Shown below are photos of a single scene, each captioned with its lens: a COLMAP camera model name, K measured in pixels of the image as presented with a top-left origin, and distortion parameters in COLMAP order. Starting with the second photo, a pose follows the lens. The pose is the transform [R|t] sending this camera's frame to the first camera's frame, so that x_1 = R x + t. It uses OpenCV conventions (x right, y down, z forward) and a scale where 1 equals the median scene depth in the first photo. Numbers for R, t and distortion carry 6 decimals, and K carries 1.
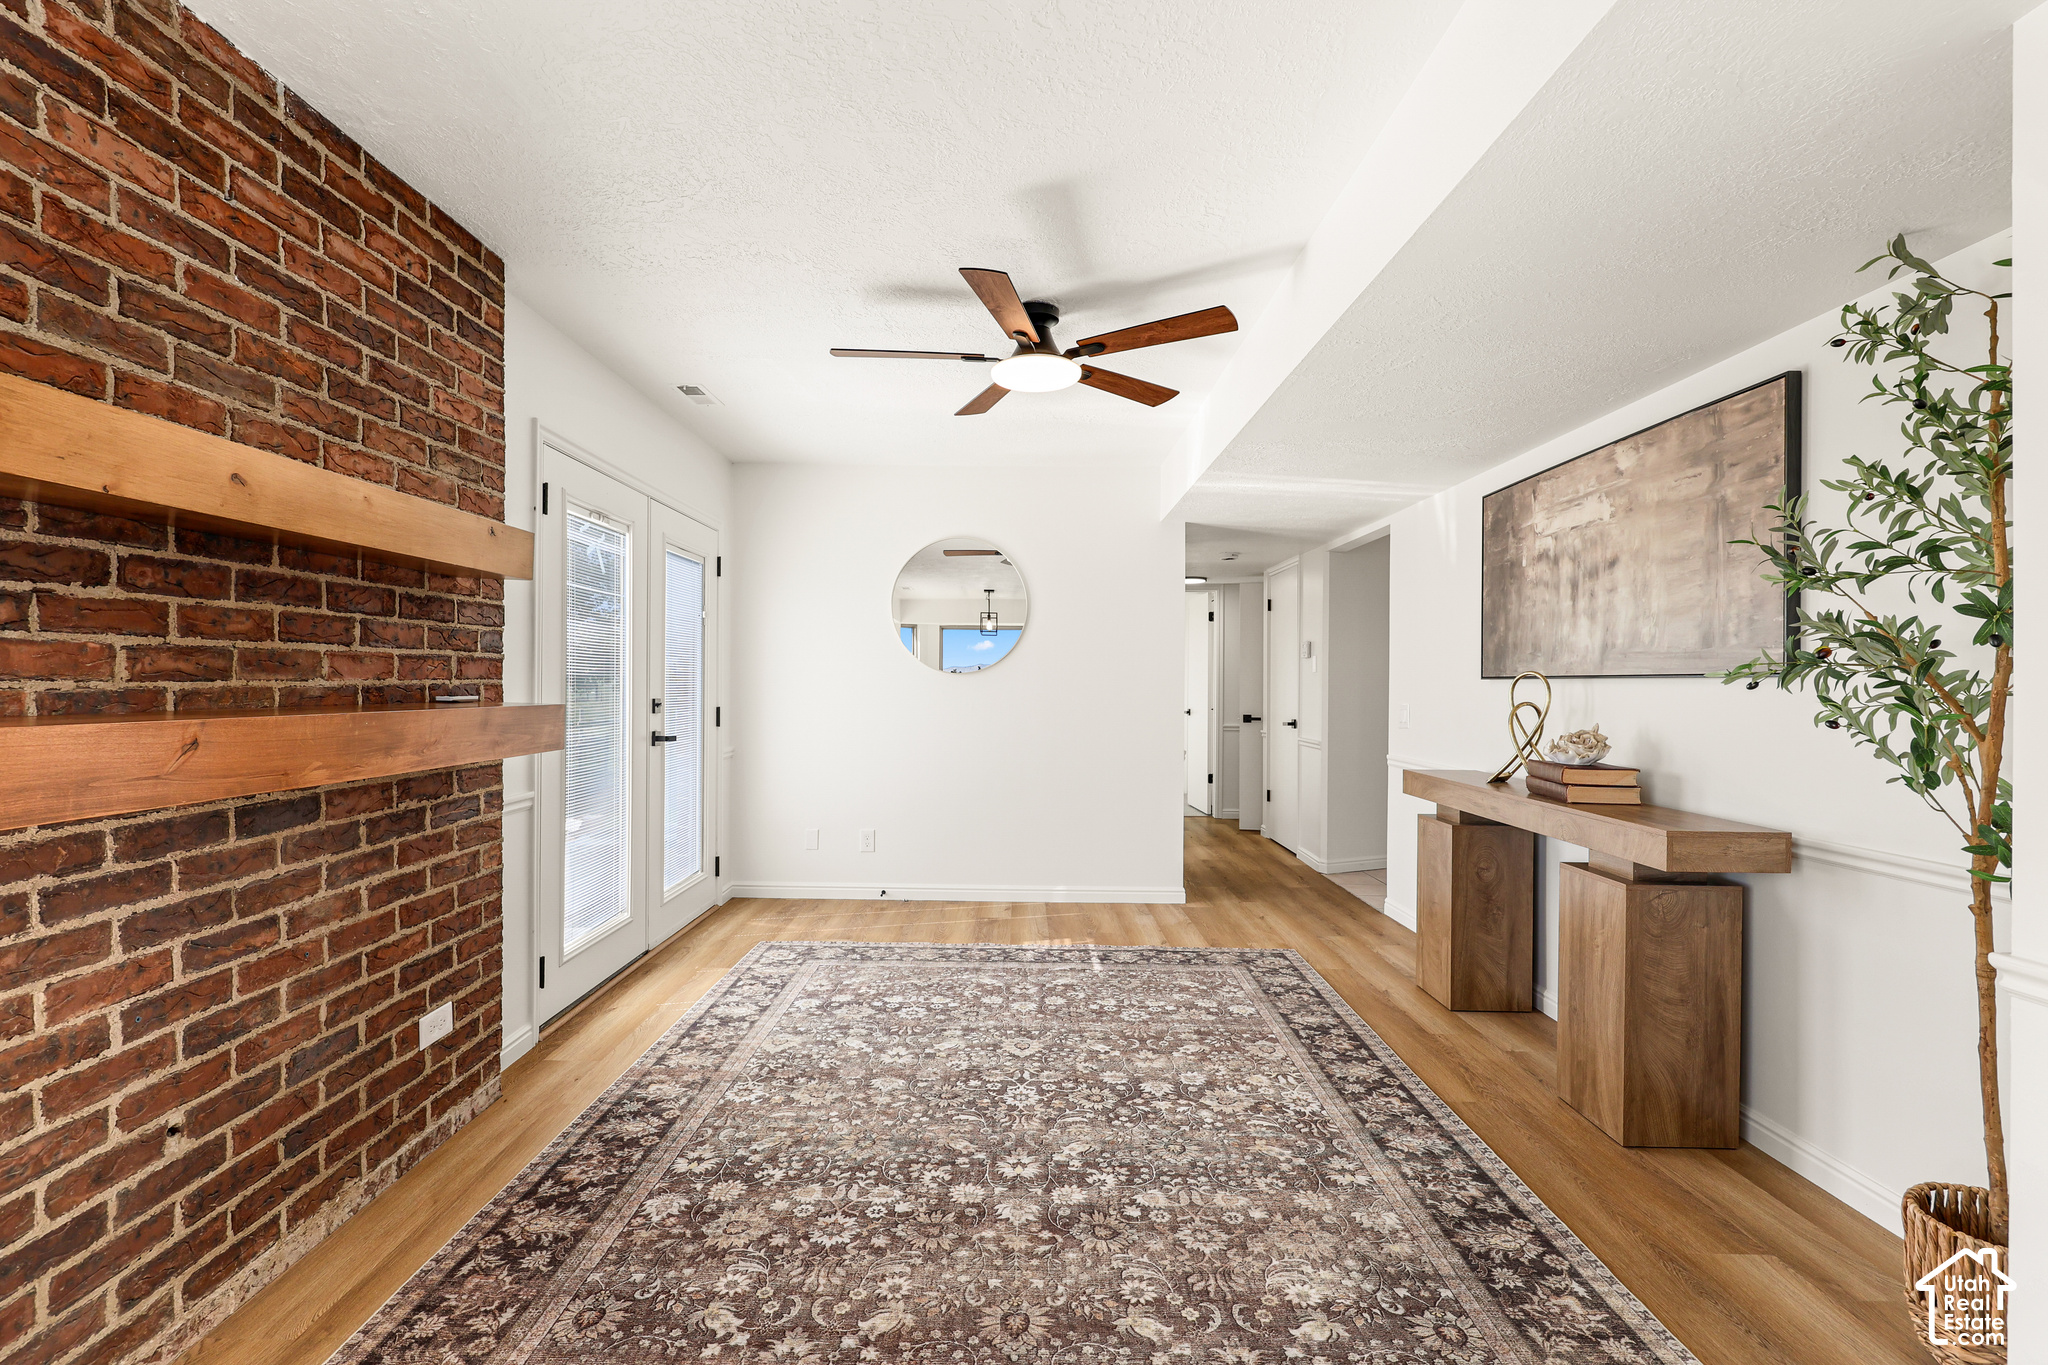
lens RADIAL K [[928.9, 0, 1020.2], [0, 928.9, 684.7], [0, 0, 1]] dist [-0.001608, -0.000128]
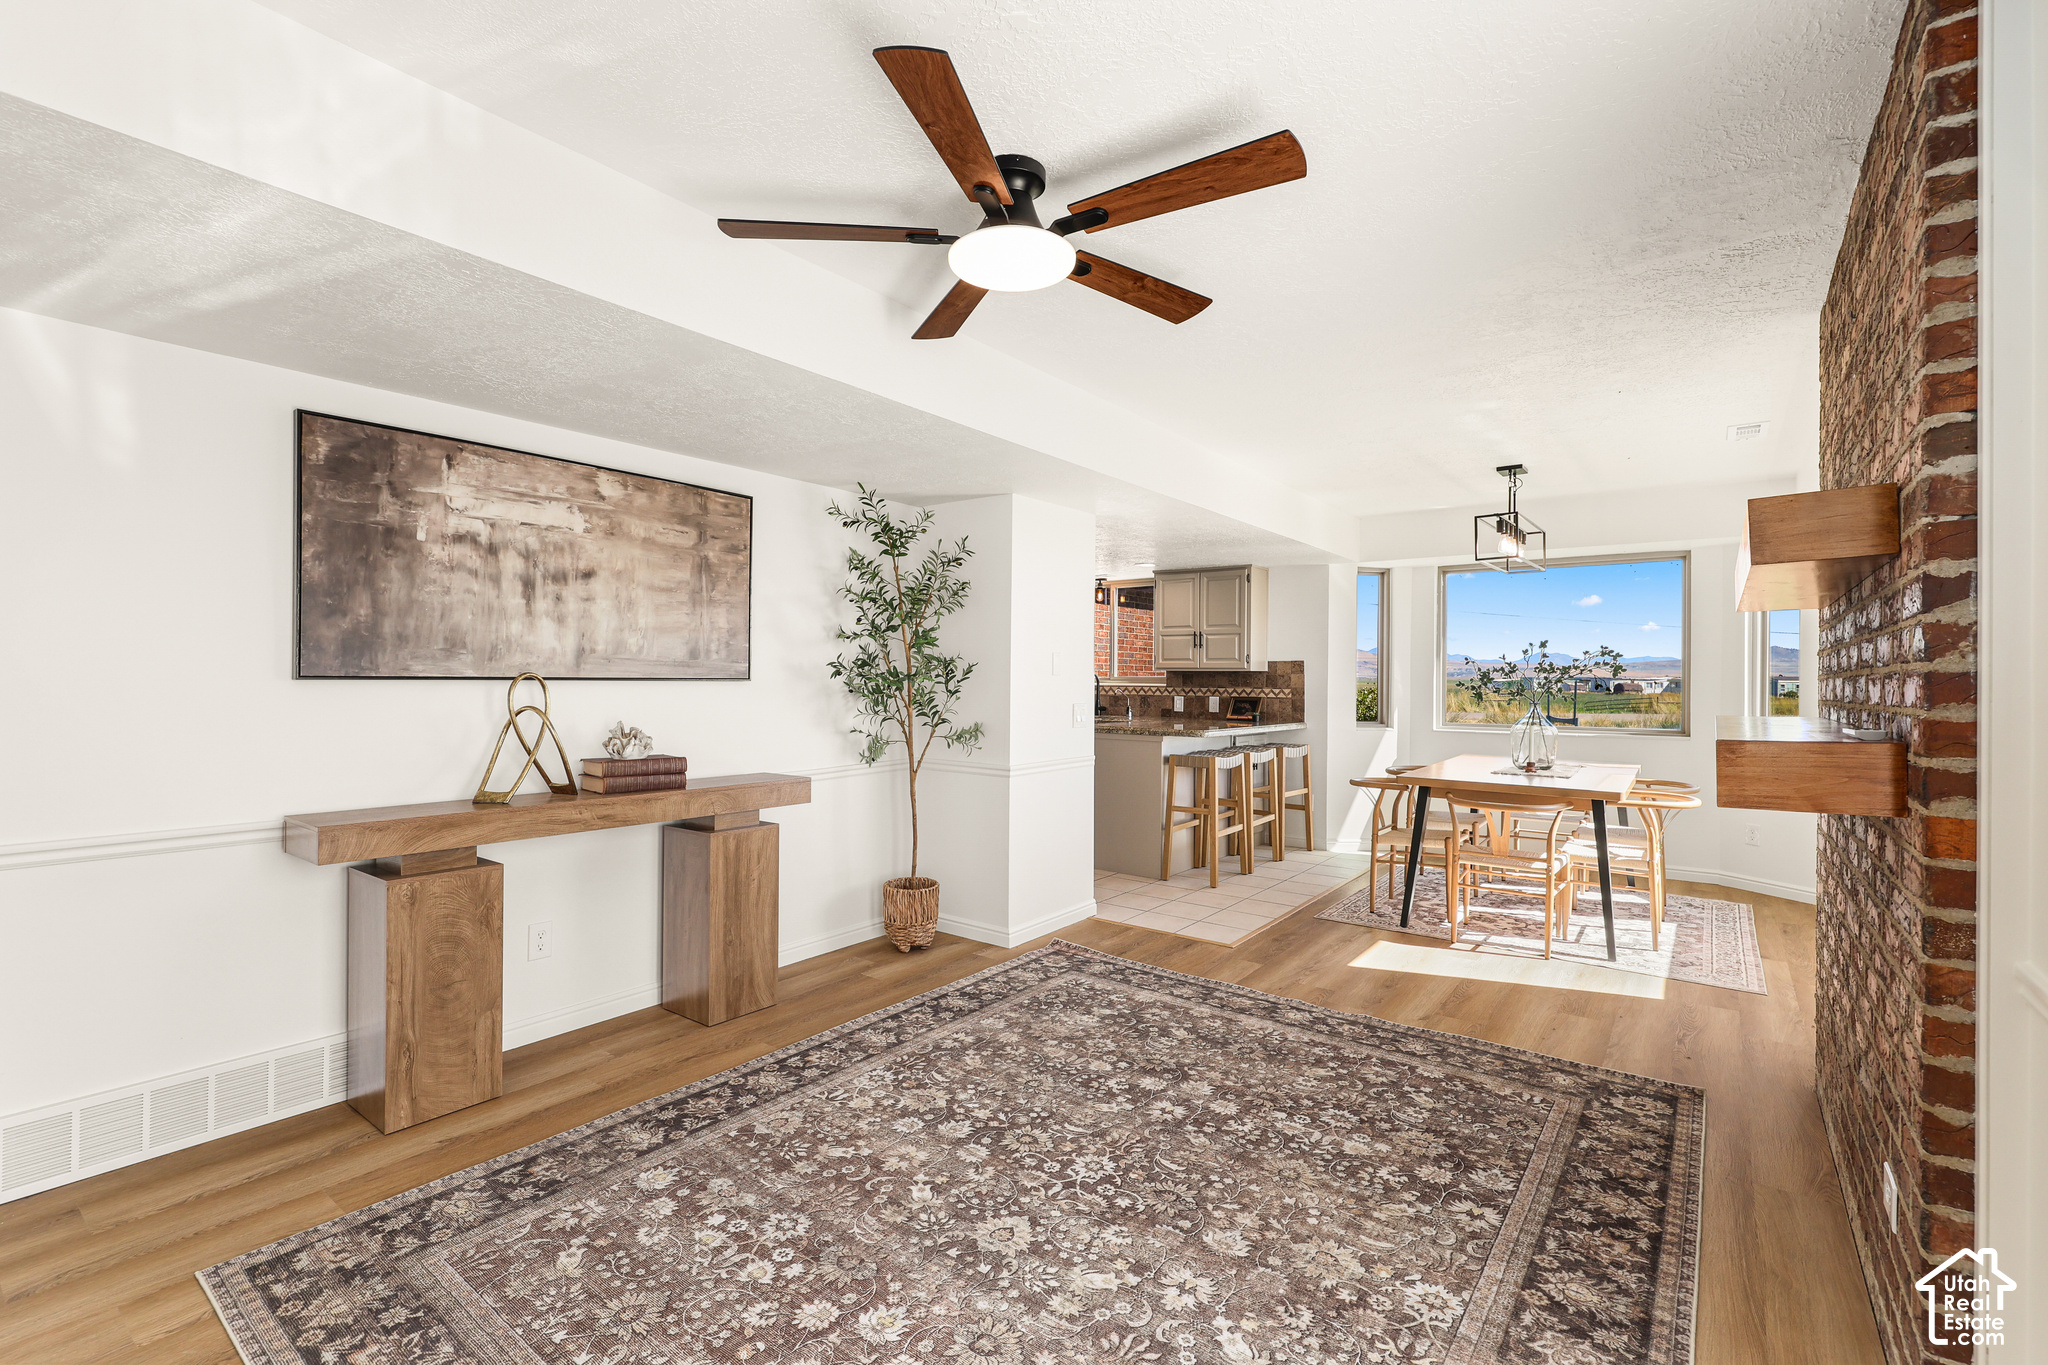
lens RADIAL K [[888.8, 0, 1014.3], [0, 888.8, 678.8], [0, 0, 1]] dist [-0.000459, 0.000092]
pose [[-0.792425, -0.011357, 0.609863, -0.448268], [-0.011070, 0.999930, 0.004237, -0.021195], [-0.609869, -0.003394, -0.792495, 1.716589]]
